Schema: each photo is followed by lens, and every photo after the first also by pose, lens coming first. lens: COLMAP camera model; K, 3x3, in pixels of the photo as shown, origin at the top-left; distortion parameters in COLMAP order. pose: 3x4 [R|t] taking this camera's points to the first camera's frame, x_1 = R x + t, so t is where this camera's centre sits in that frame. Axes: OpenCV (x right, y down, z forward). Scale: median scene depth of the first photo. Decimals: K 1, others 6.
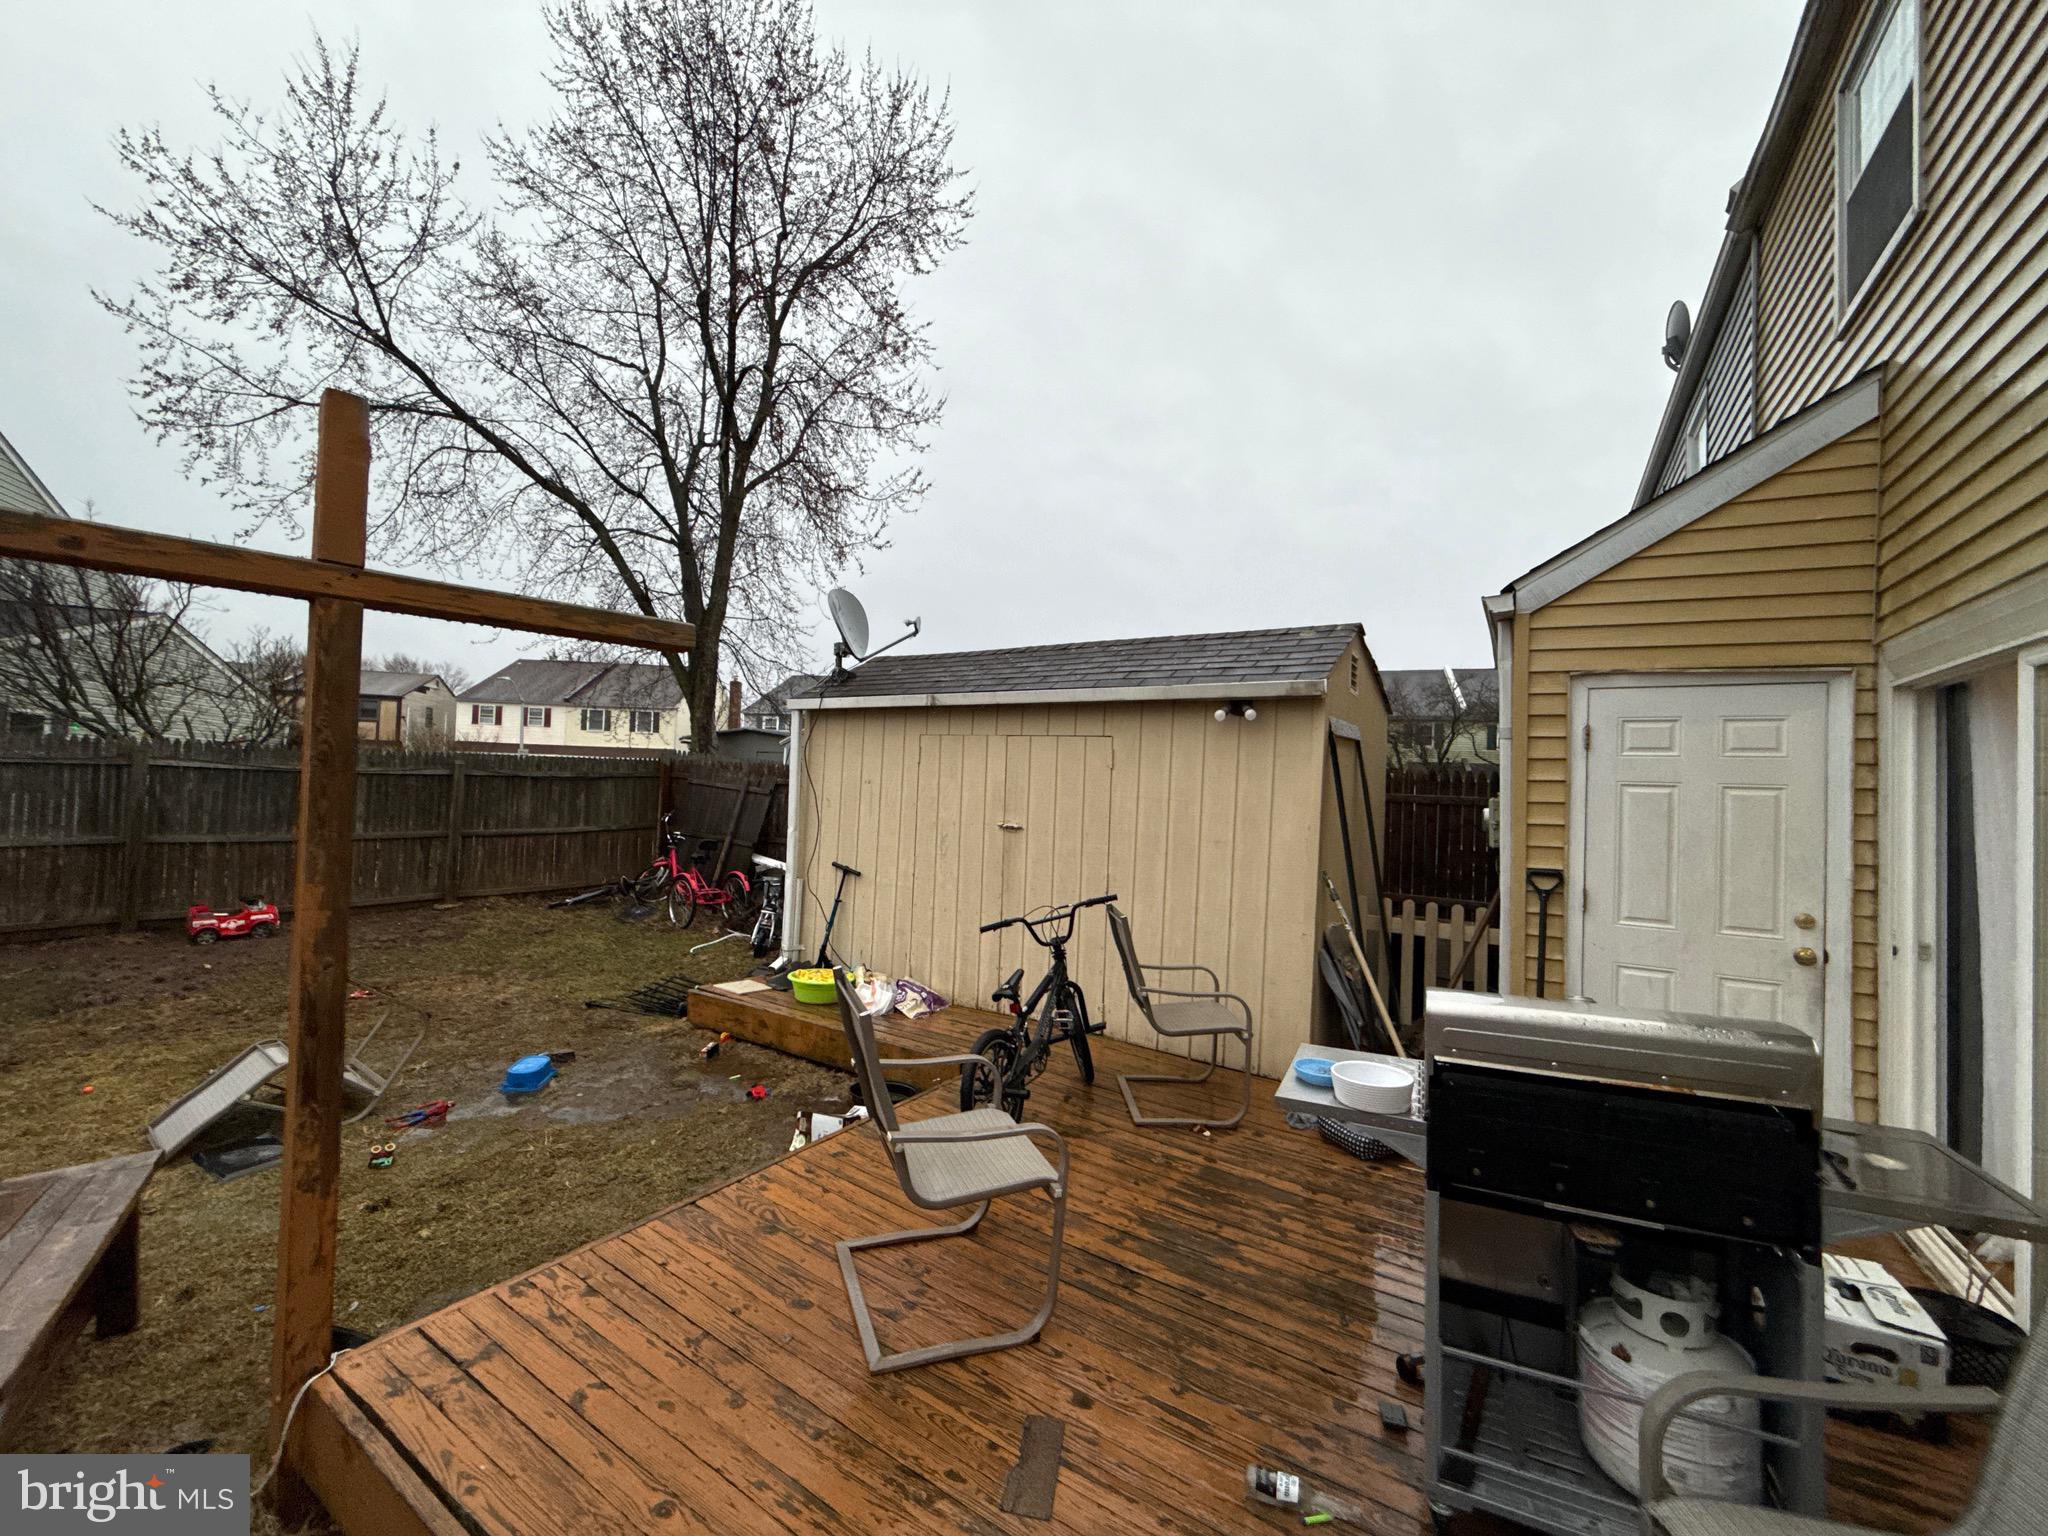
lens RADIAL K [[845.9, 0, 1032.6], [0, 845.9, 767.1], [0, 0, 1]] dist [-0.000101, -0.000317]
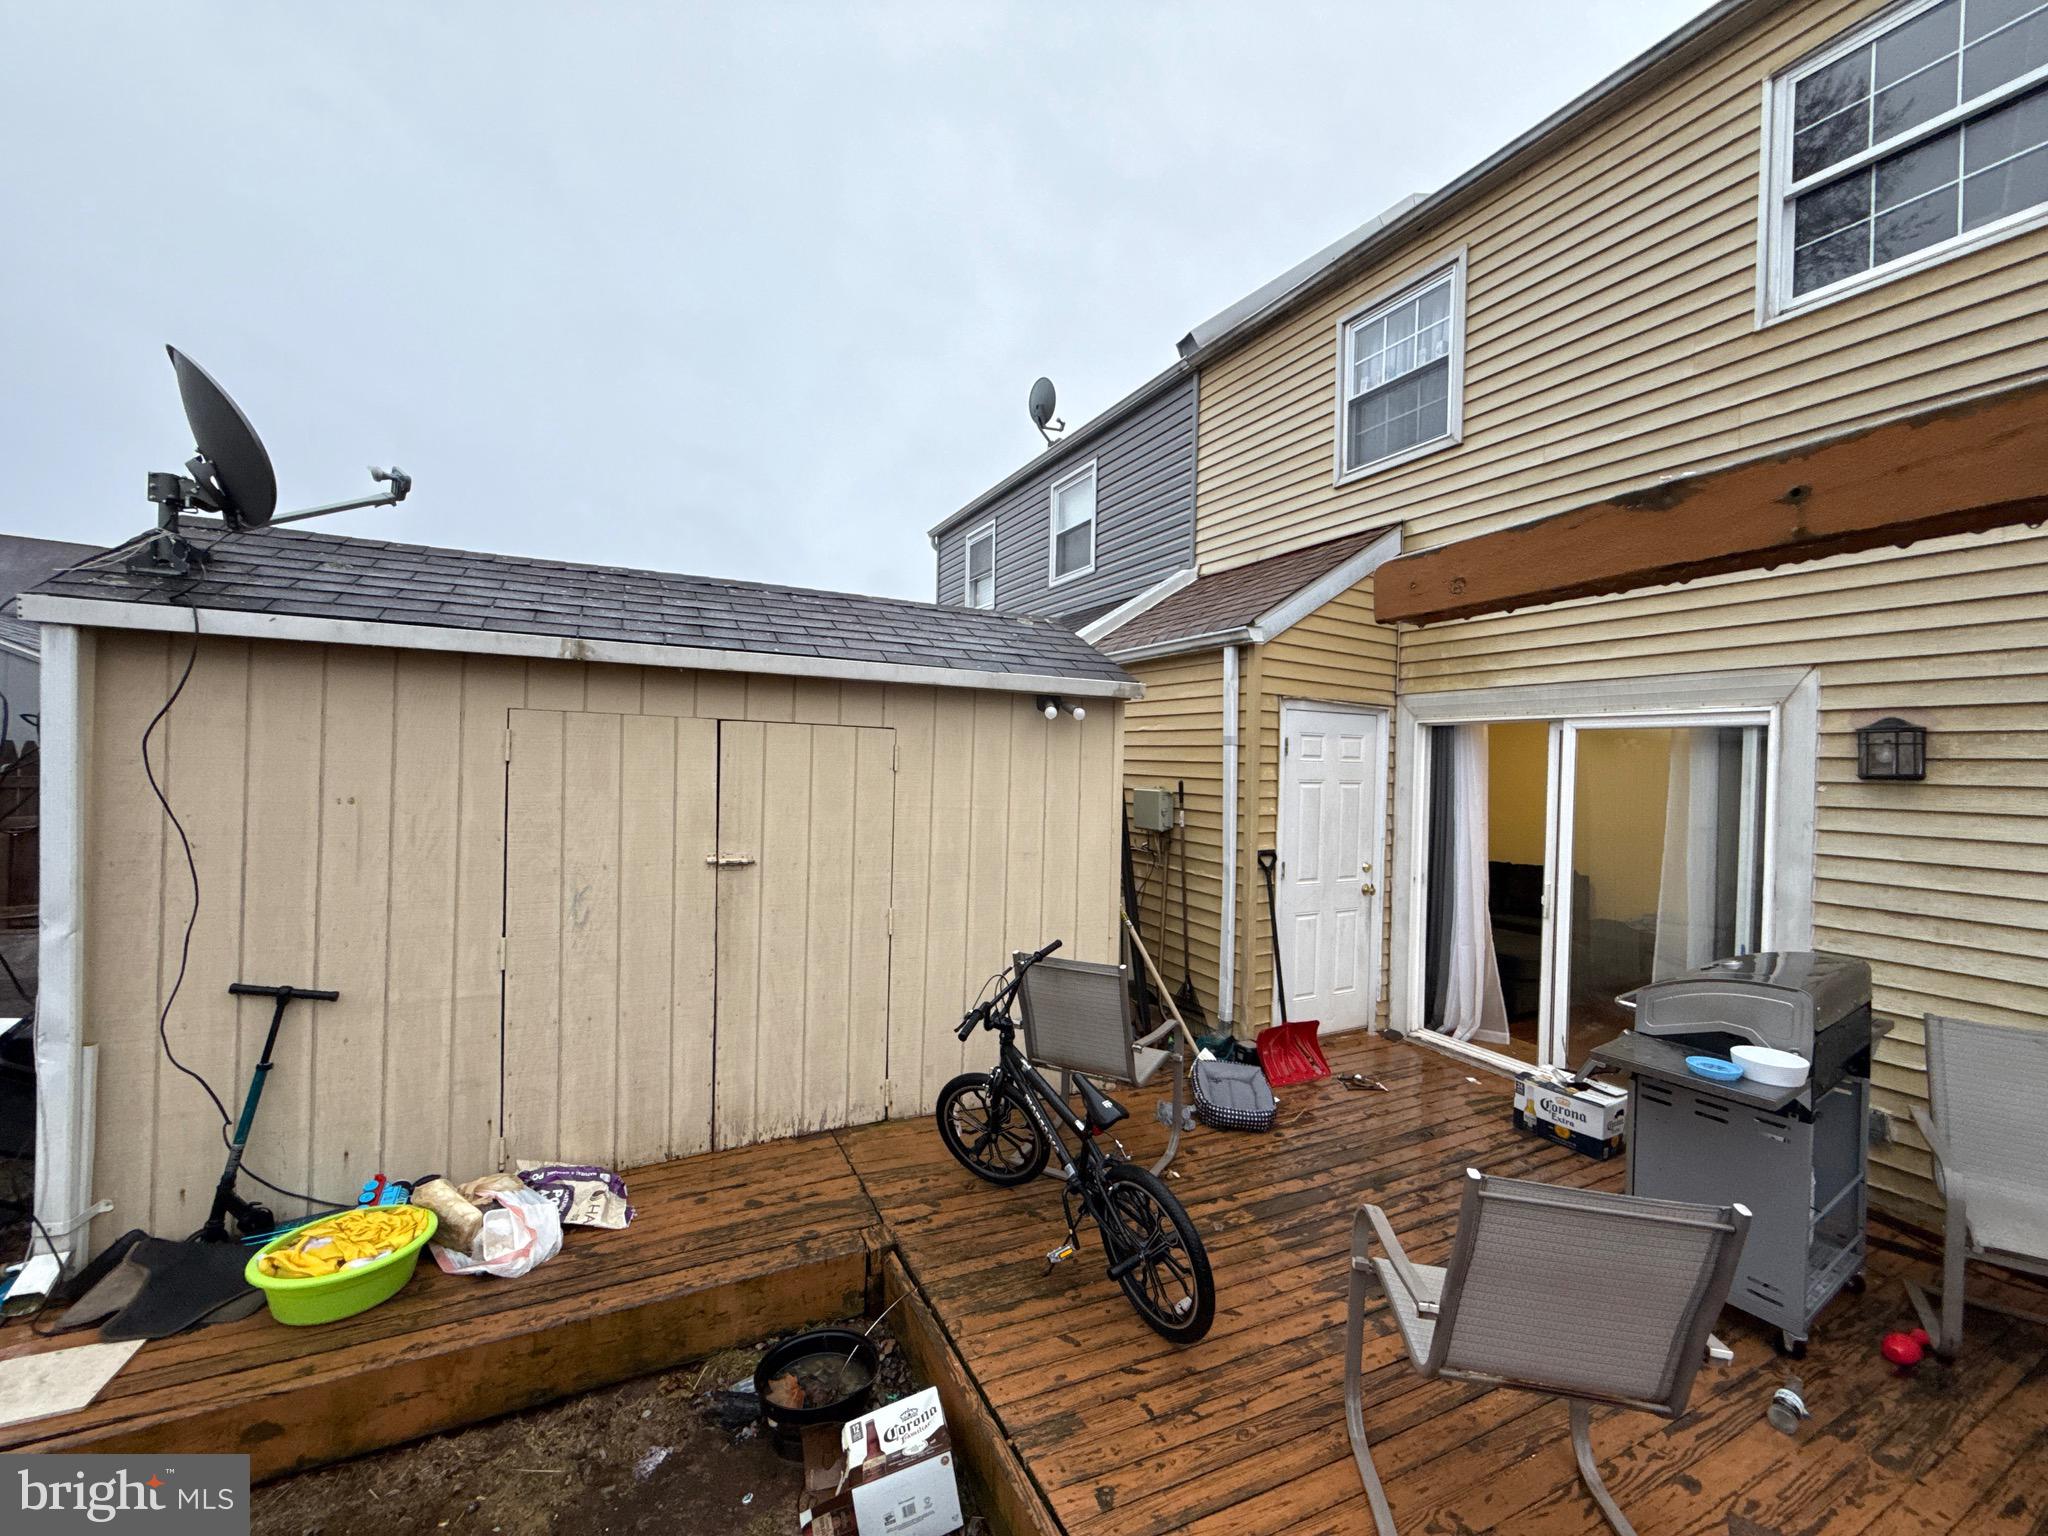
lens RADIAL K [[834.2, 0, 1024.3], [0, 834.2, 773.1], [0, 0, 1]] dist [0.000043, -0.000107]
pose [[0.500103, -0.043058, 0.864895, -0.438758], [-0.035460, 0.996907, 0.070134, -0.047154], [-0.865240, -0.065743, 0.497029, 0.474588]]
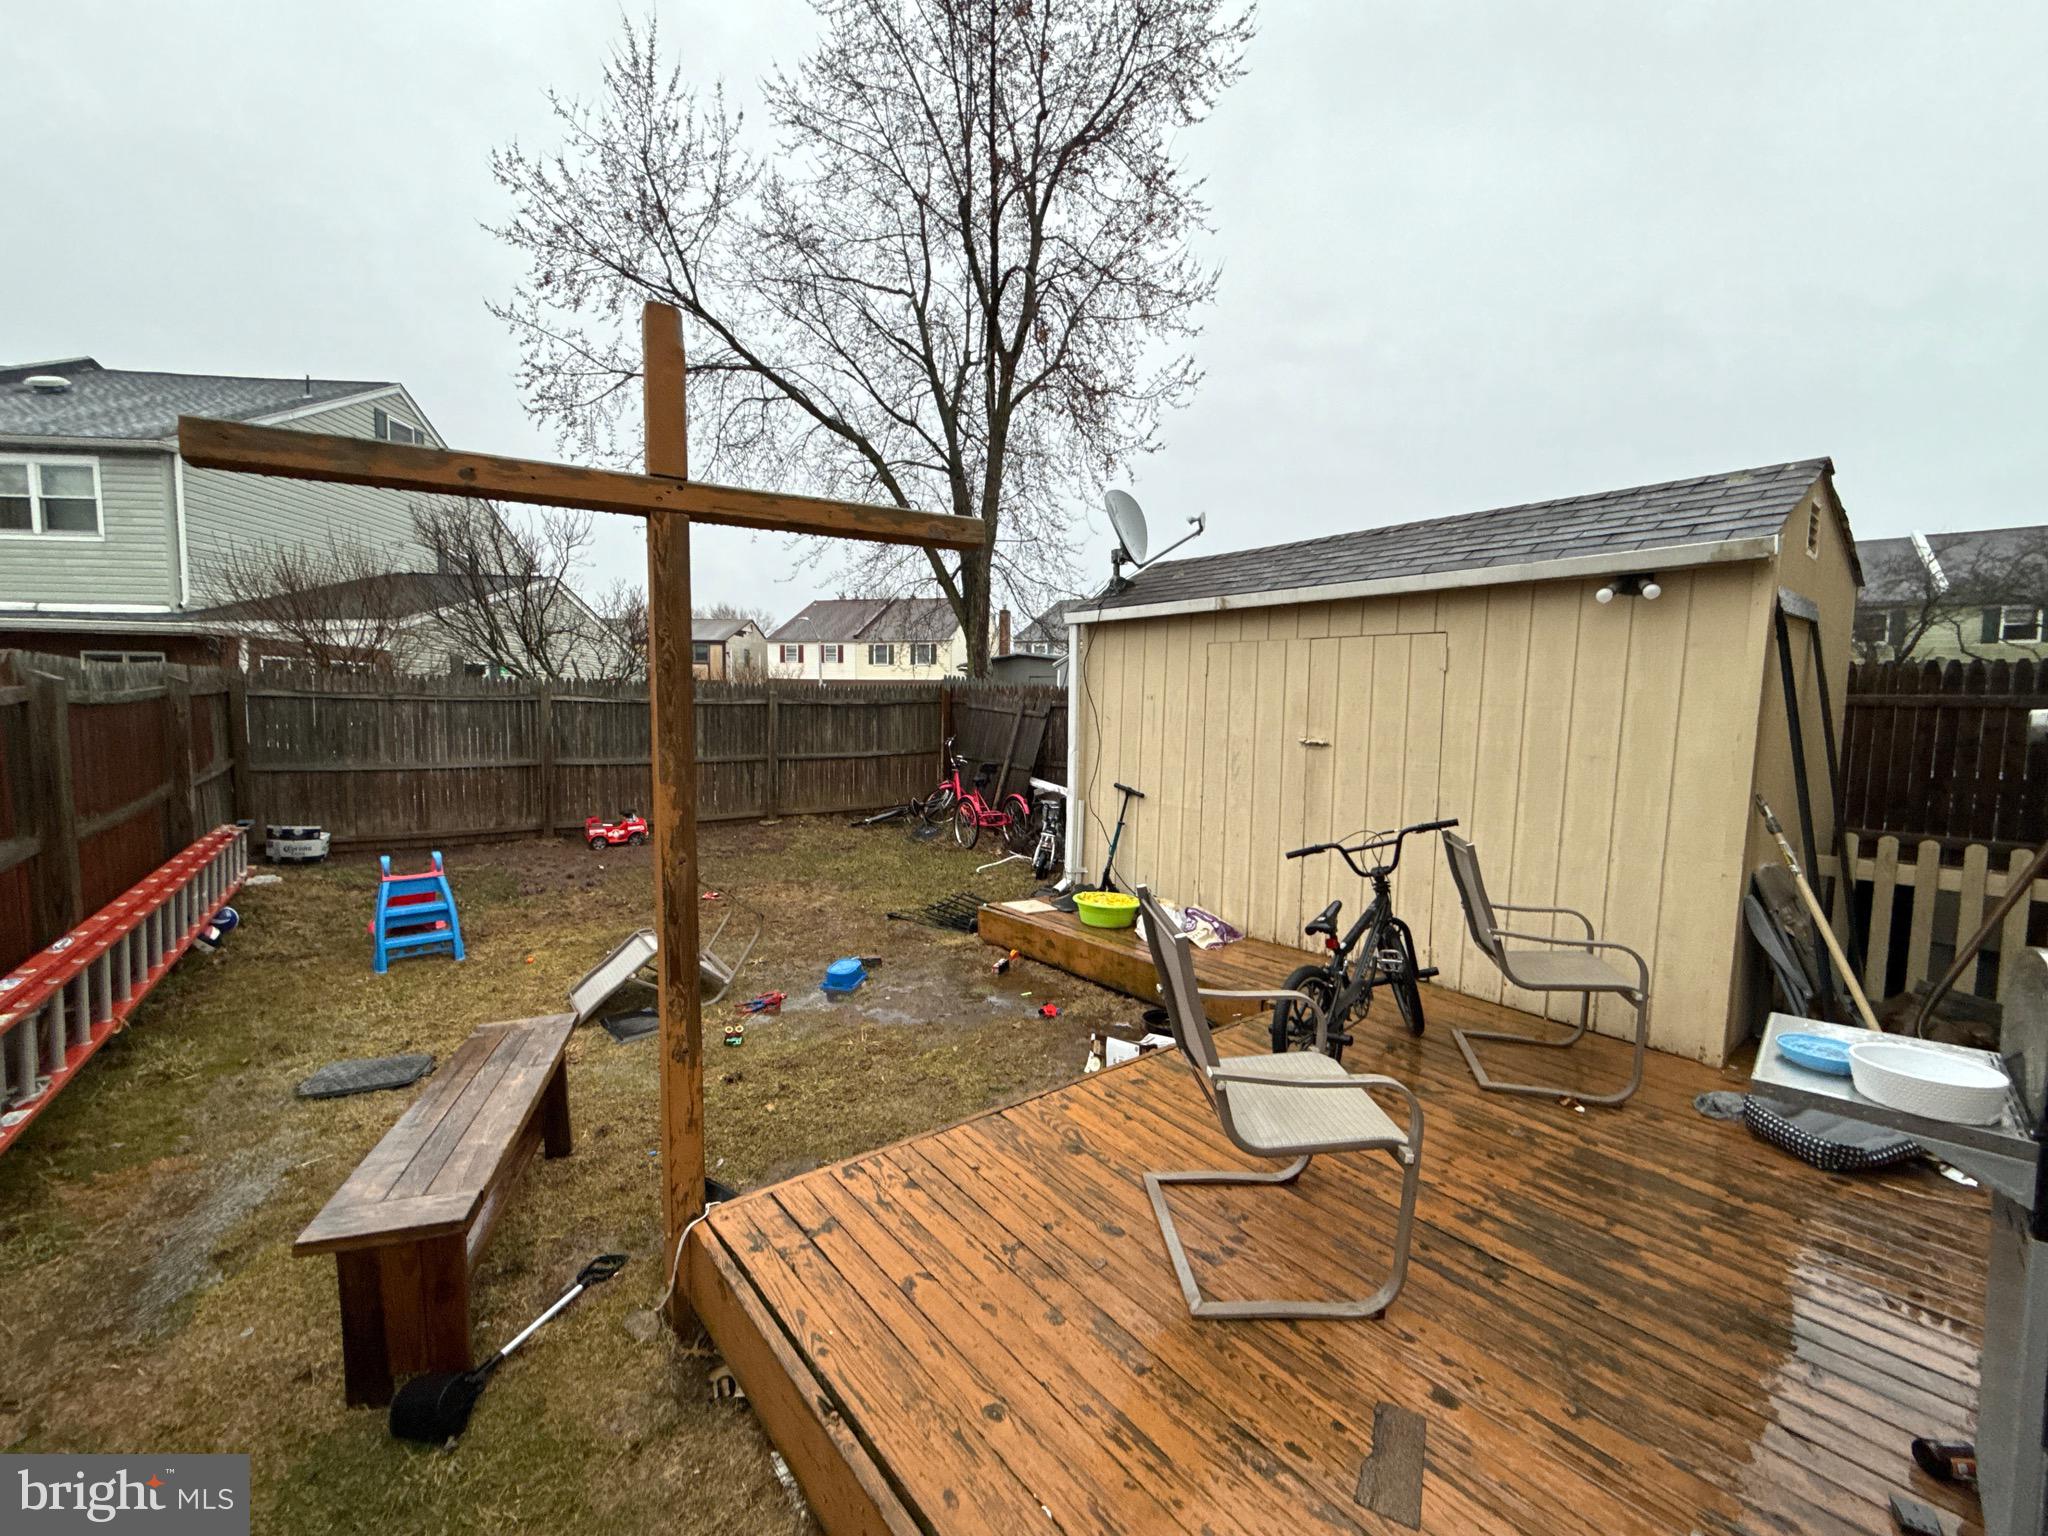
lens RADIAL K [[881.4, 0, 1010.9], [0, 881.4, 775.8], [0, 0, 1]] dist [0.001055, -0.000187]
pose [[0.945060, 0.002789, -0.326885, -0.024343], [0.027940, 0.995615, 0.089272, 0.013321], [0.325700, -0.093500, 0.940838, 0.030997]]
